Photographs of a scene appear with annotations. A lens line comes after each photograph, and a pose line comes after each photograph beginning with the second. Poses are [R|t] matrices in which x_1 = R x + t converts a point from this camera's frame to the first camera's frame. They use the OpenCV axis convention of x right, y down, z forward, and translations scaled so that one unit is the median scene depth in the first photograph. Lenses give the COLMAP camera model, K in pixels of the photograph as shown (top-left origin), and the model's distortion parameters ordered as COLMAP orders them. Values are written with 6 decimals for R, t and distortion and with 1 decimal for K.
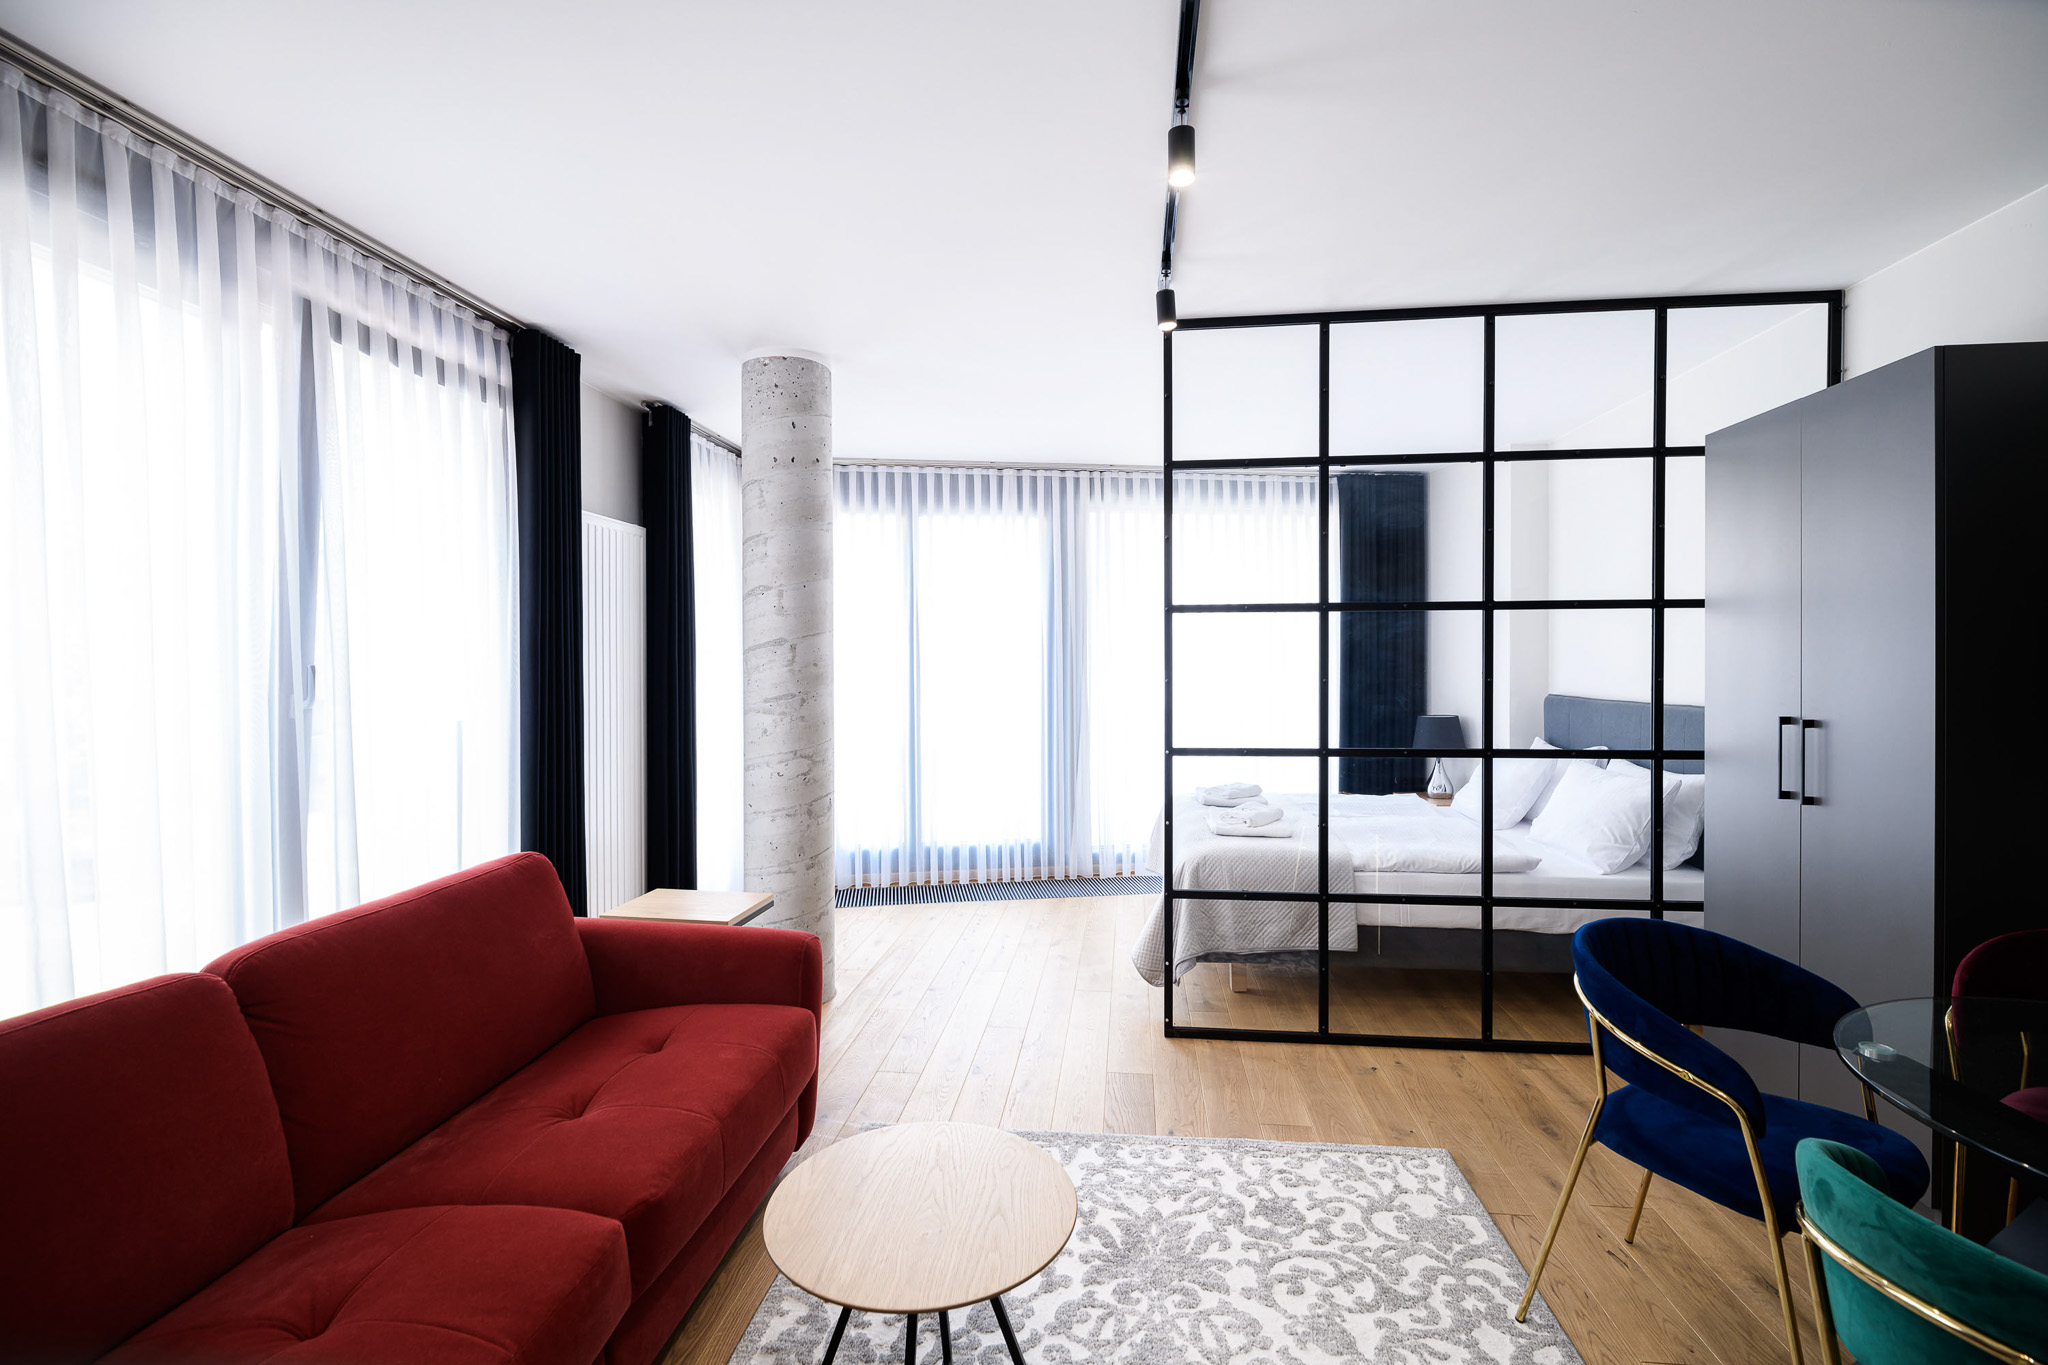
lens RADIAL K [[891.9, 0, 1022.3], [0, 891.9, 672.4], [0, 0, 1]] dist [-0.008486, -0.001544]
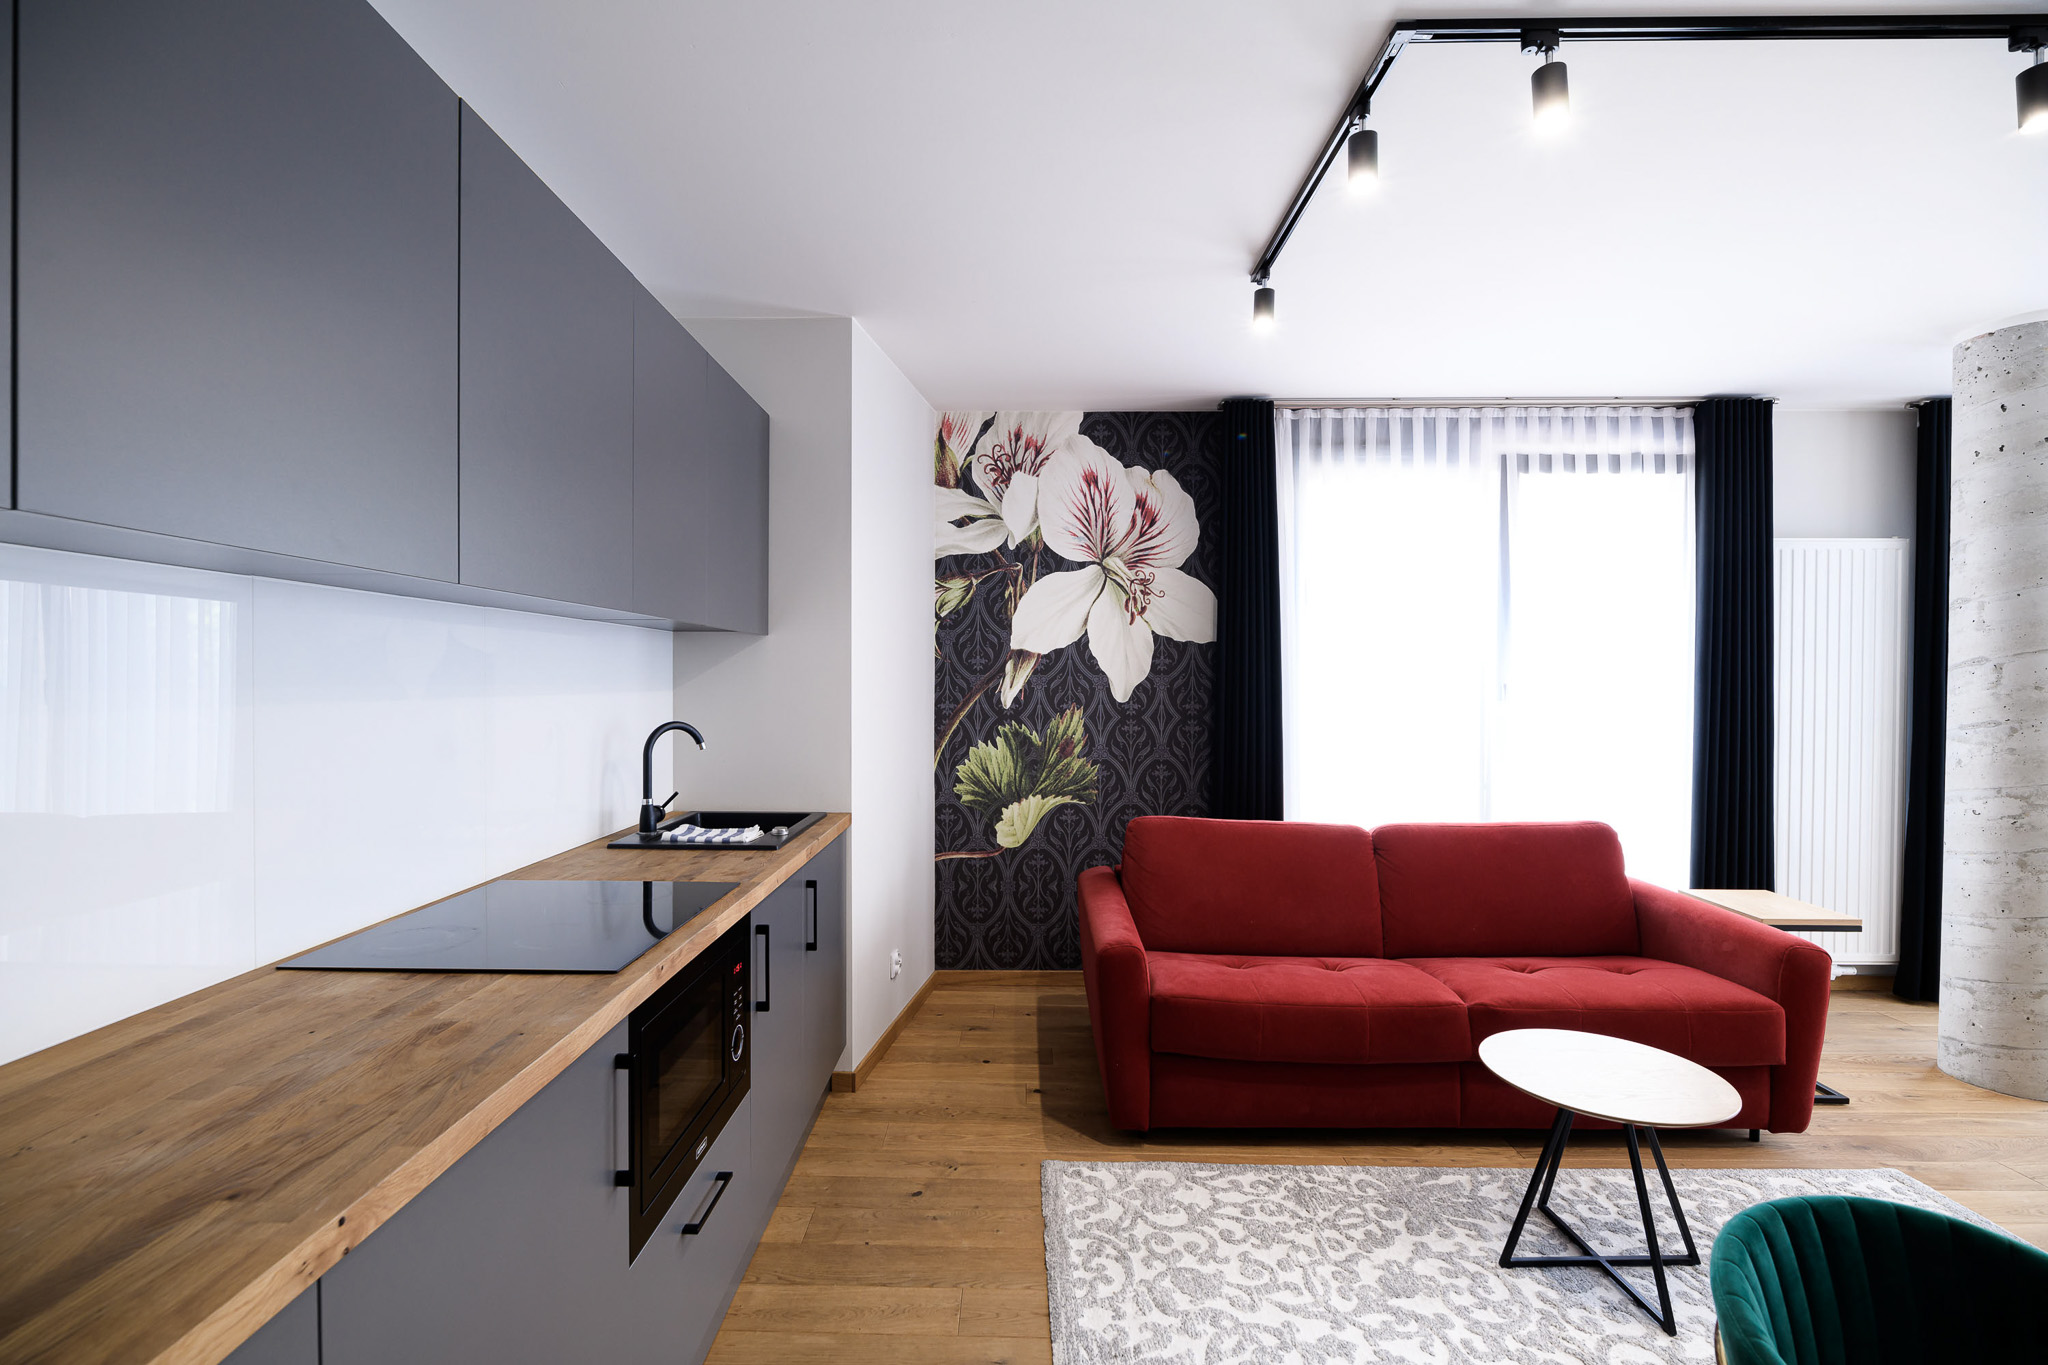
lens RADIAL K [[916.9, 0, 995.2], [0, 916.9, 686.2], [0, 0, 1]] dist [-0.010628, -0.000663]
pose [[0.087305, 0.011899, -0.996111, 0.669560], [-0.012407, 0.999864, 0.010856, -0.009312], [0.996104, 0.011411, 0.087440, -0.048387]]
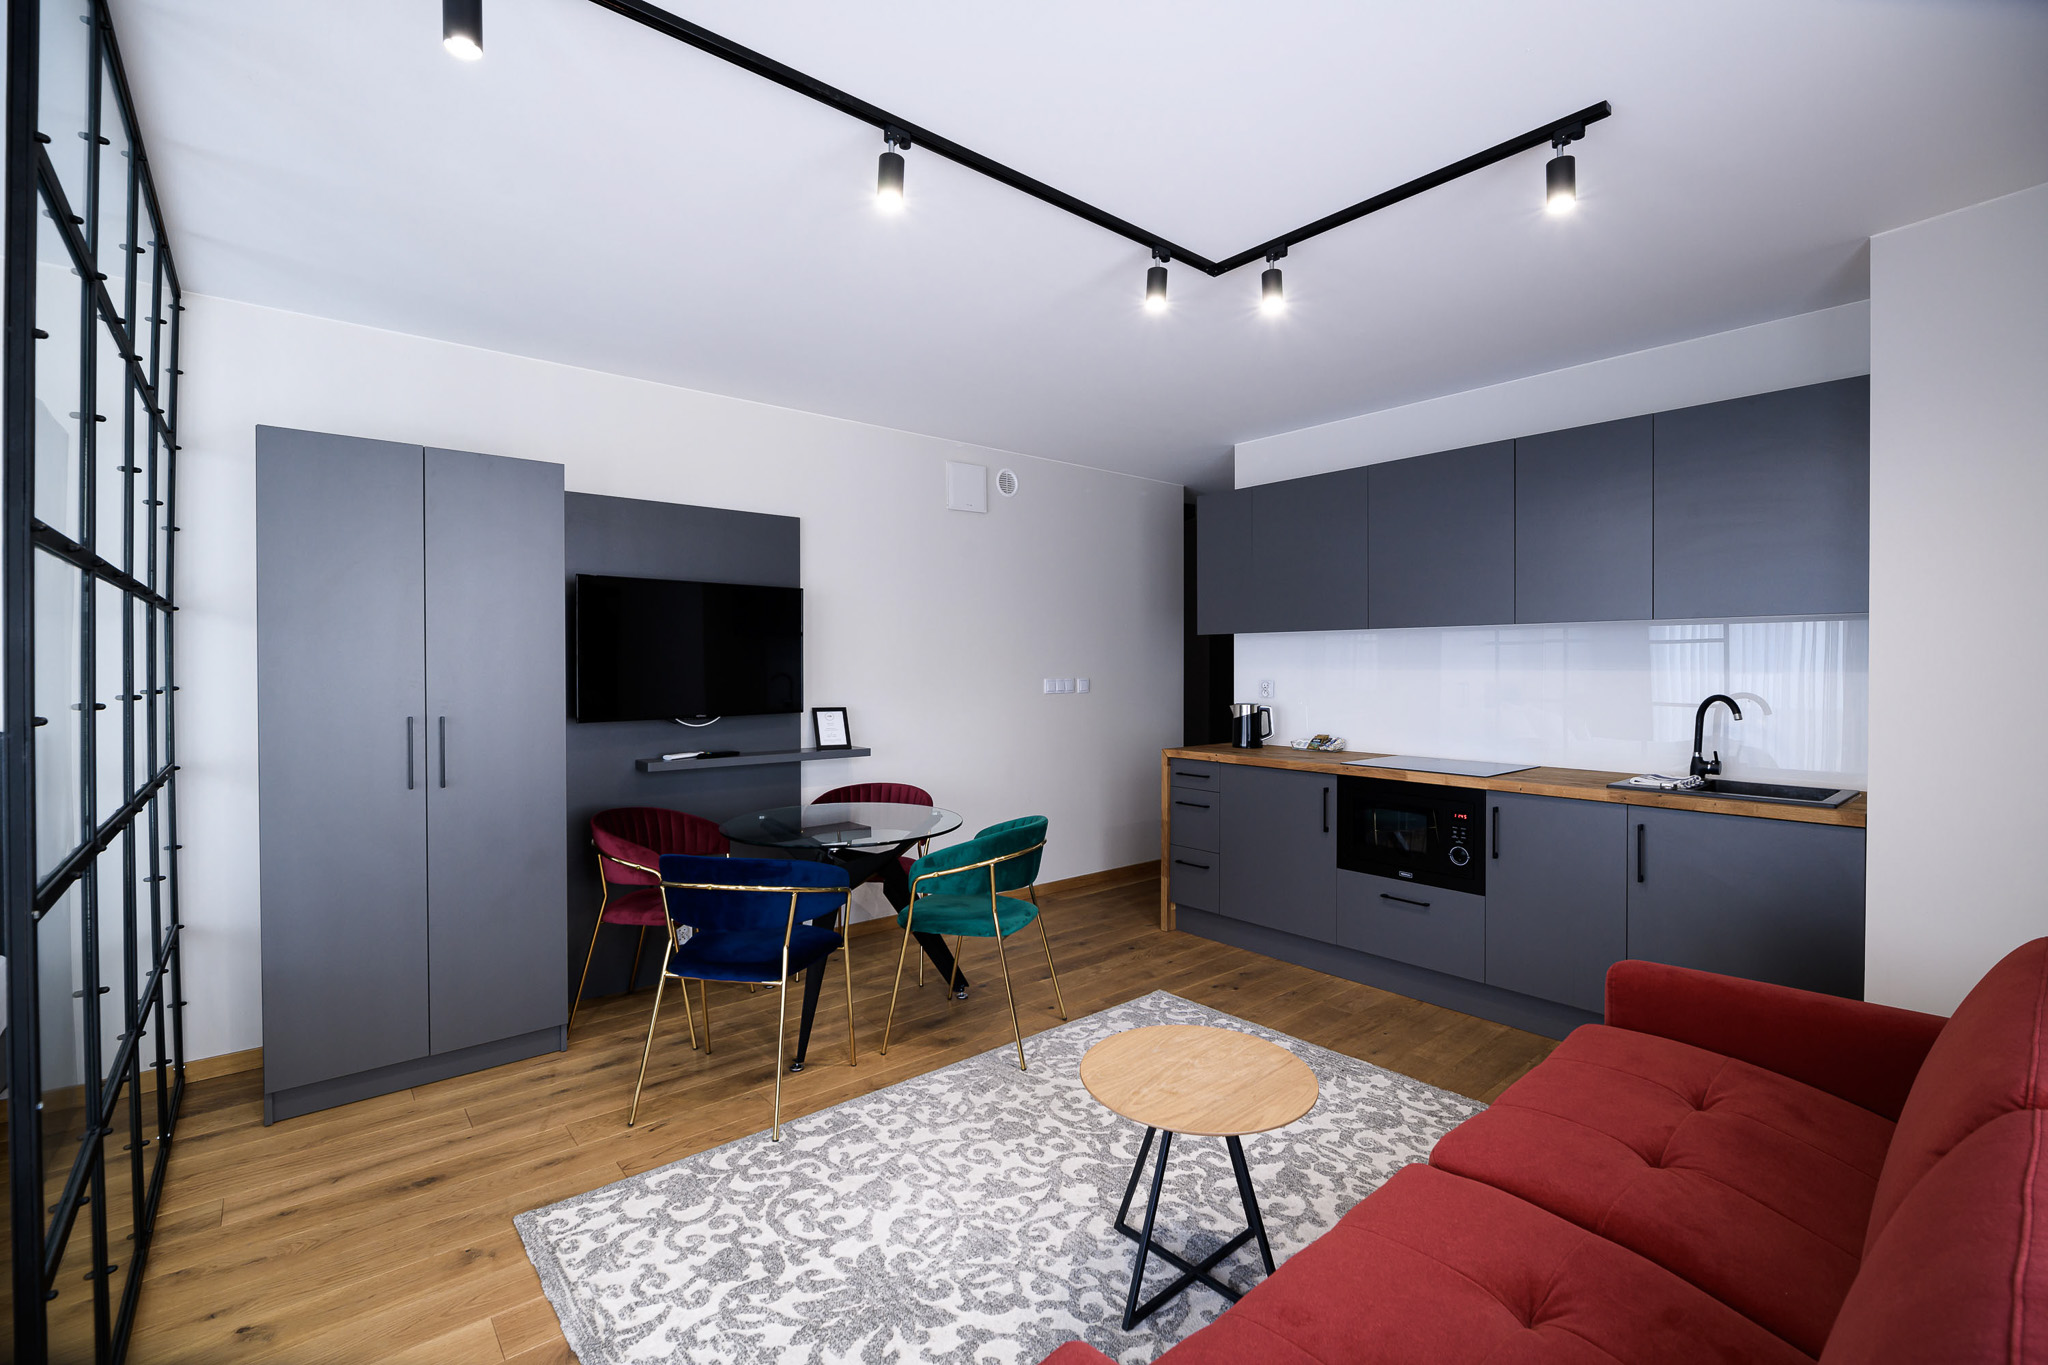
lens RADIAL K [[891.9, 0, 1022.3], [0, 891.9, 672.4], [0, 0, 1]] dist [-0.008486, -0.001544]
pose [[-0.728807, -0.001441, 0.684718, -0.452239], [0.011814, 0.999822, 0.014679, -0.013803], [-0.684618, 0.018787, -0.728660, 1.161068]]
